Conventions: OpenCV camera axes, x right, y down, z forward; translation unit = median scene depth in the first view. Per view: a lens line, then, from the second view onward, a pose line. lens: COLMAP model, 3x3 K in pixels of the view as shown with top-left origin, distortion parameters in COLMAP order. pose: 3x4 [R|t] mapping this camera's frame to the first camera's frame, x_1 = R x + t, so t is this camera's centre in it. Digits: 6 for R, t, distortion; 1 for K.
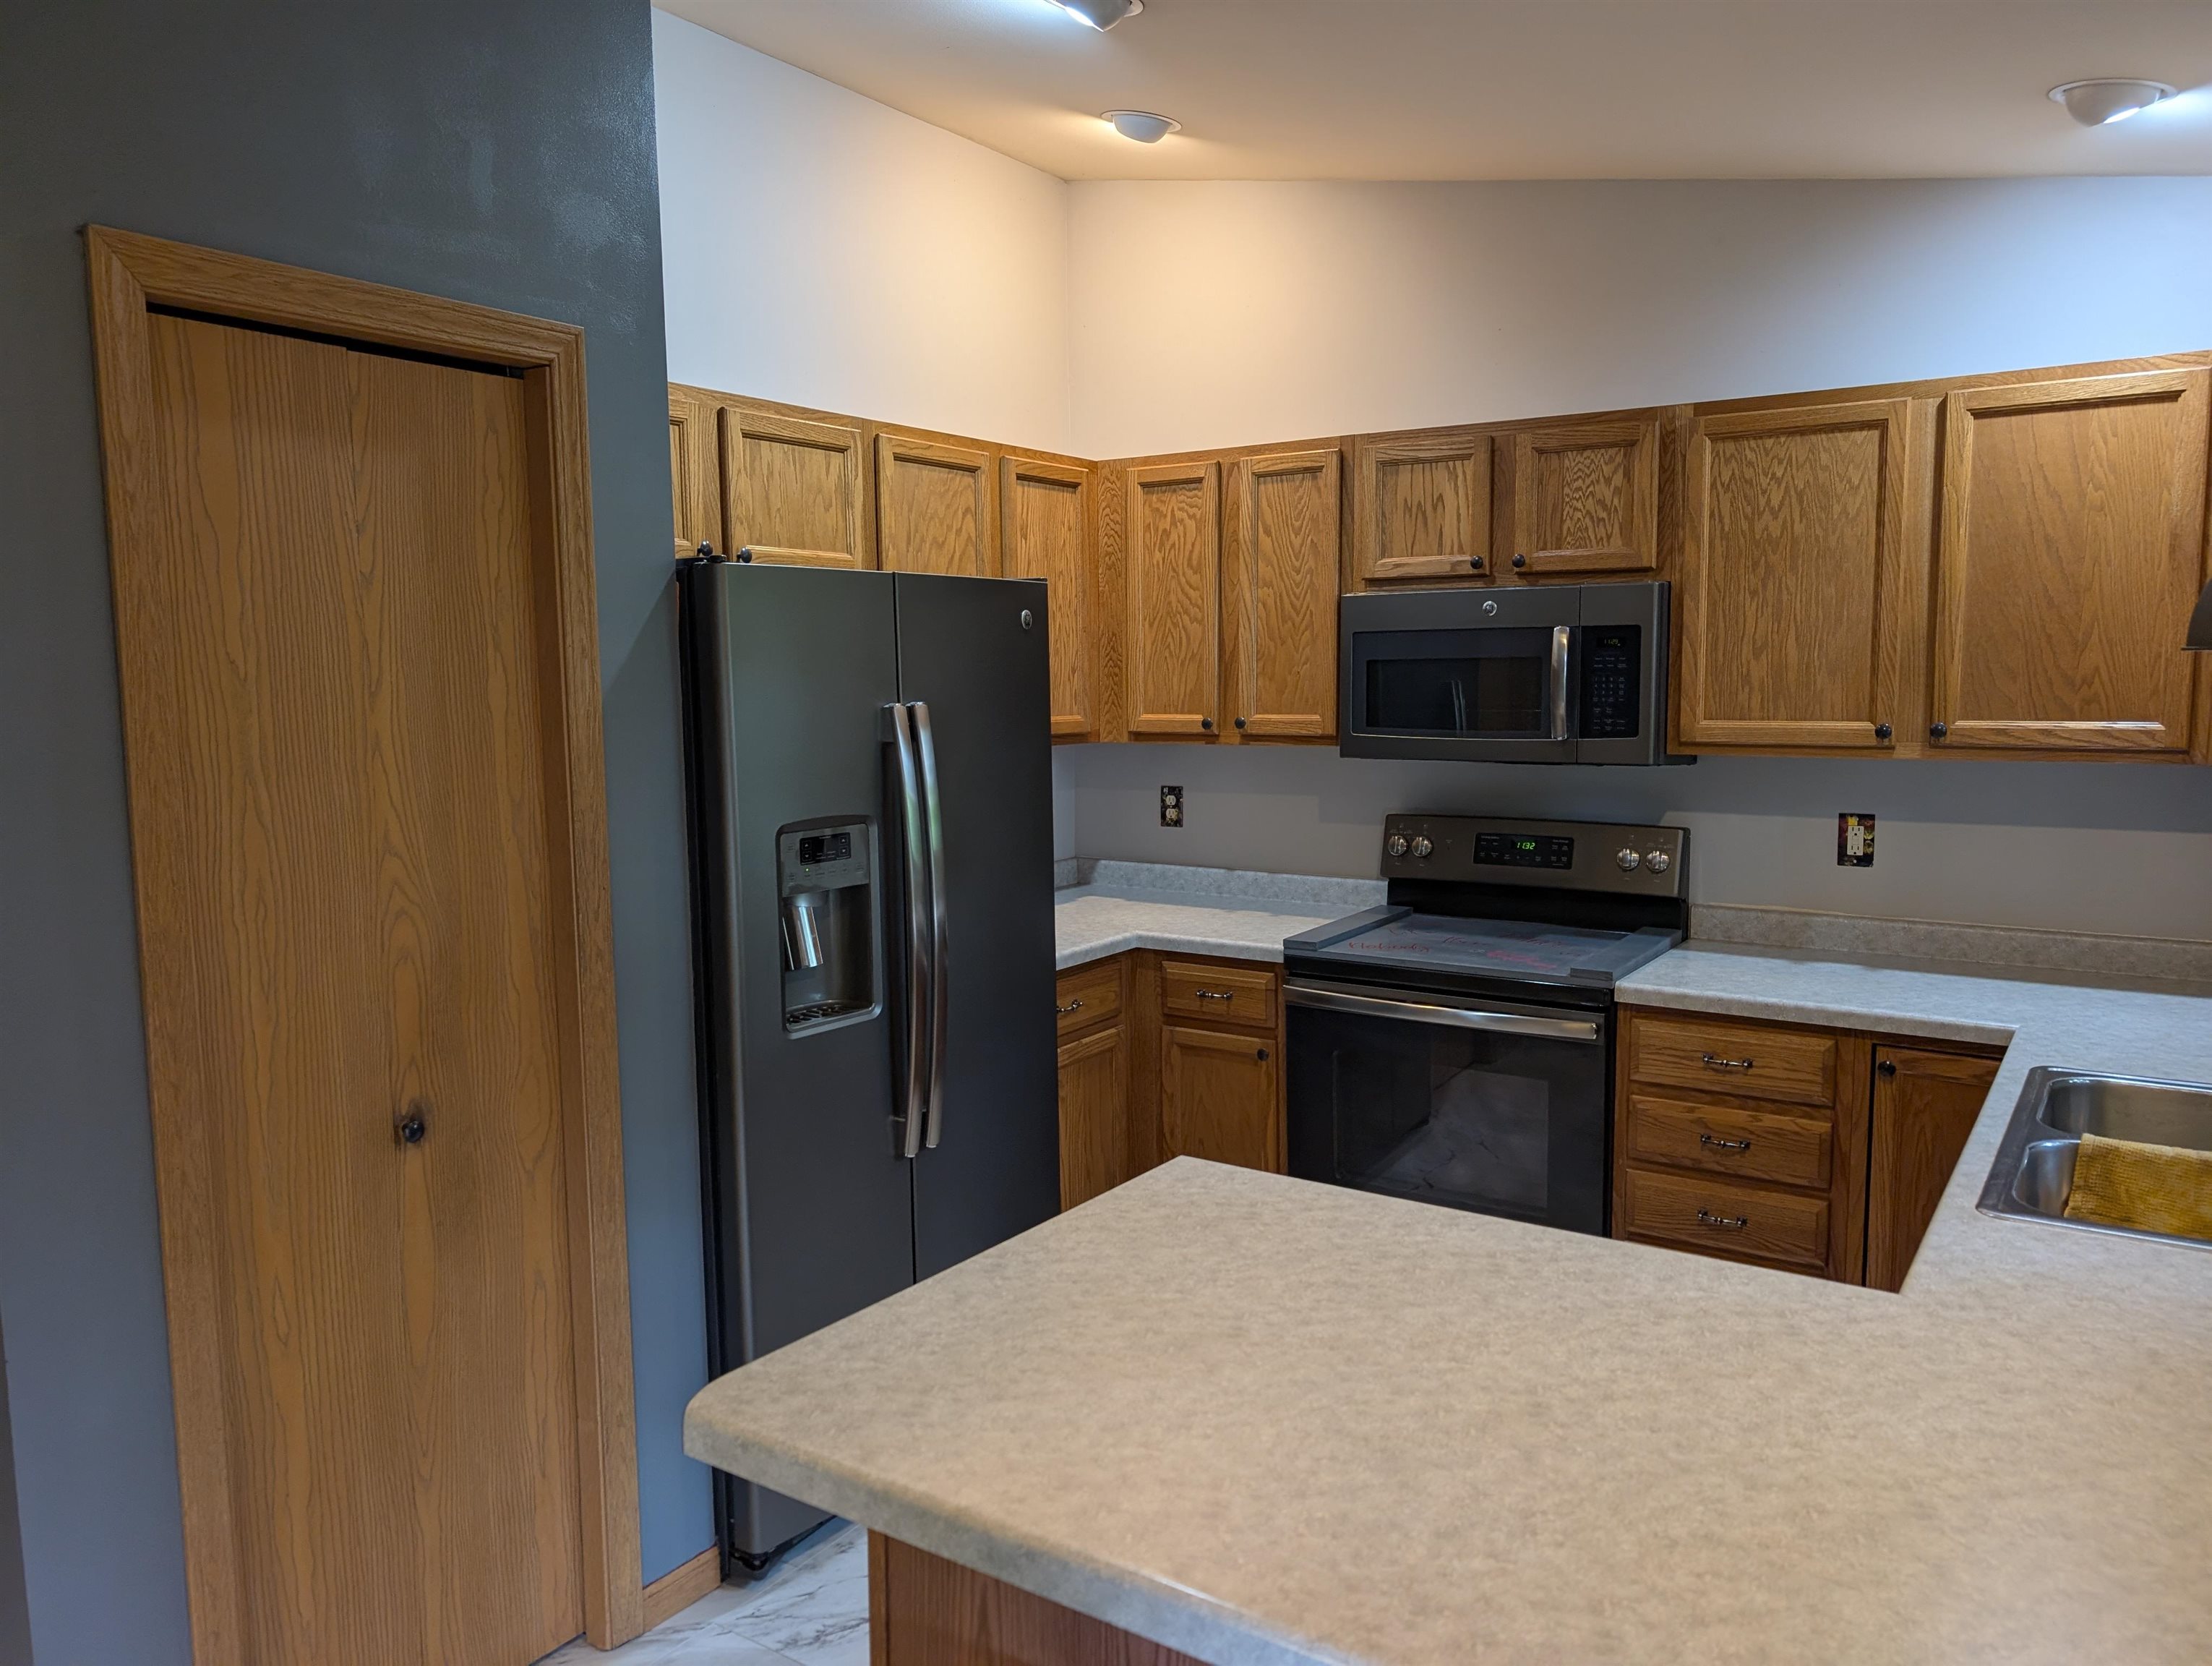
lens RADIAL K [[1587.1, 0, 1117.6], [0, 1587.1, 840.1], [0, 0, 1]] dist [0.013783, -0.003940]
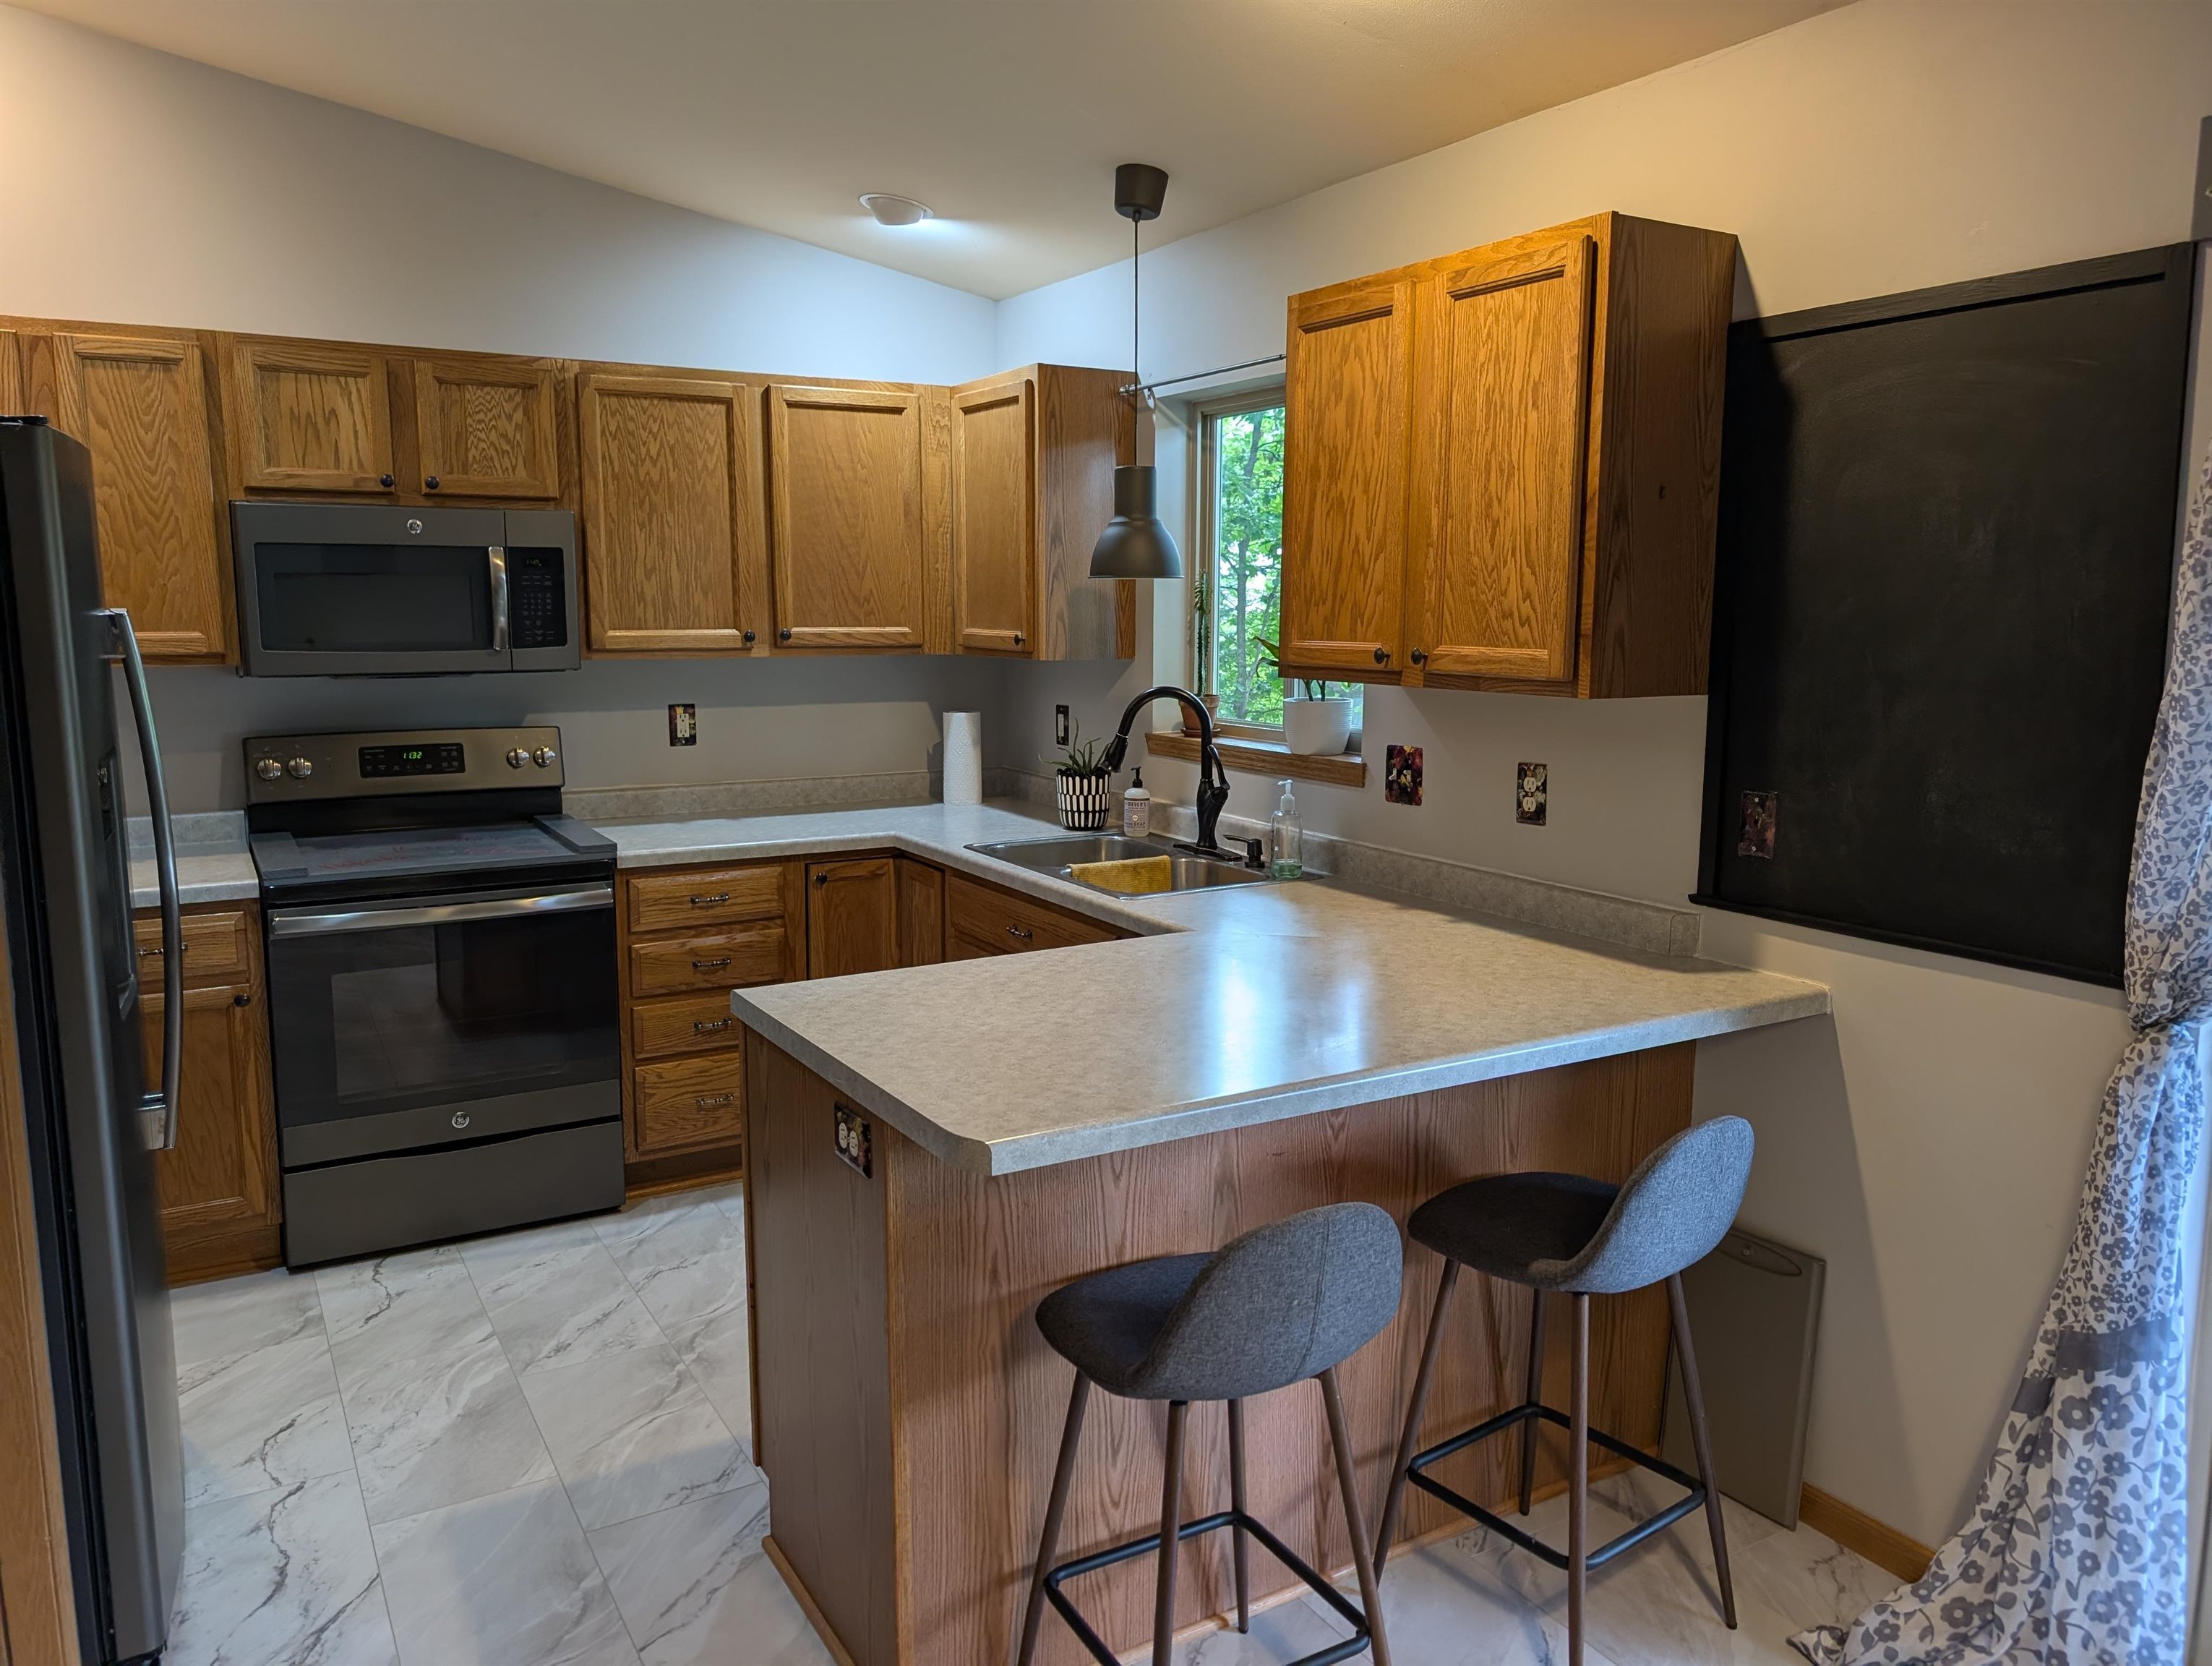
lens RADIAL K [[1587.1, 0, 1115.3], [0, 1587.1, 837.3], [0, 0, 1]] dist [0.013783, -0.003940]
pose [[0.431304, -0.125293, 0.893464, -0.565938], [0.093107, 0.991204, 0.094054, 0.001672], [-0.897390, 0.042622, 0.439175, 0.143058]]
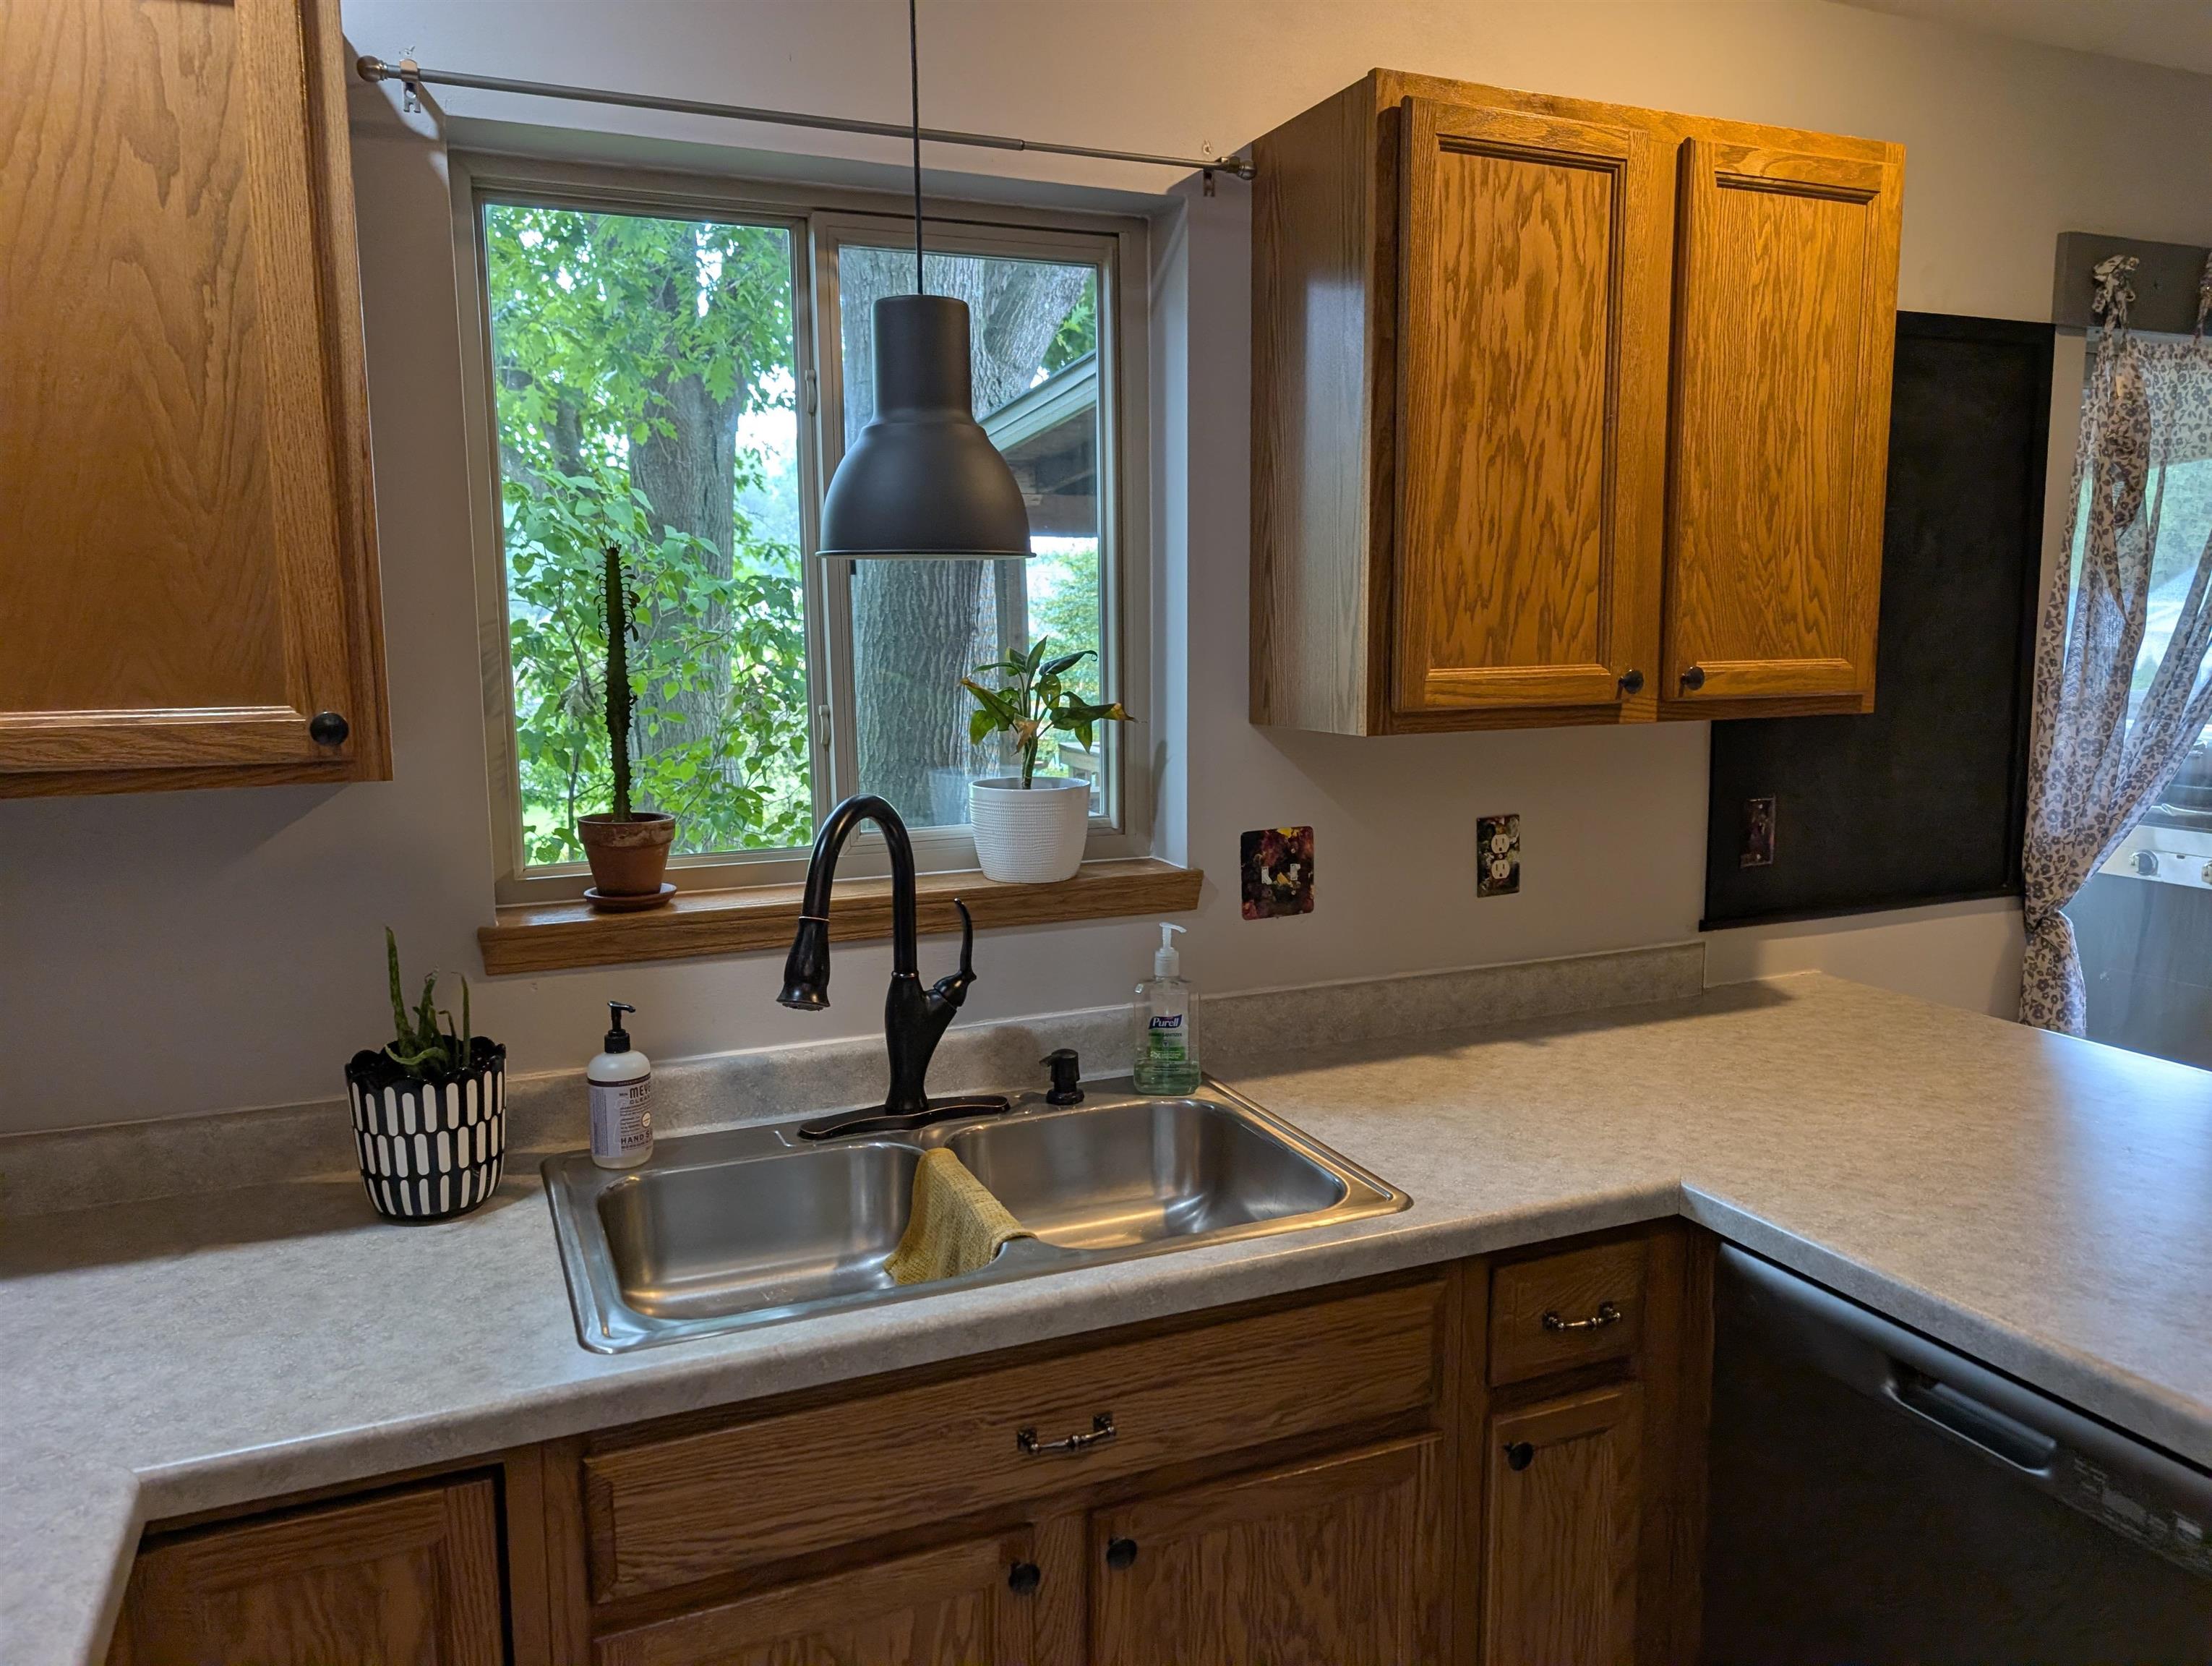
lens RADIAL K [[1587.1, 0, 1121.4], [0, 1587.1, 836.5], [0, 0, 1]] dist [0.013783, -0.003940]
pose [[-0.842441, -0.061007, 0.535324, 0.130315], [0.073013, 0.971477, 0.225612, -0.093694], [-0.533819, 0.229150, -0.813958, 0.992473]]
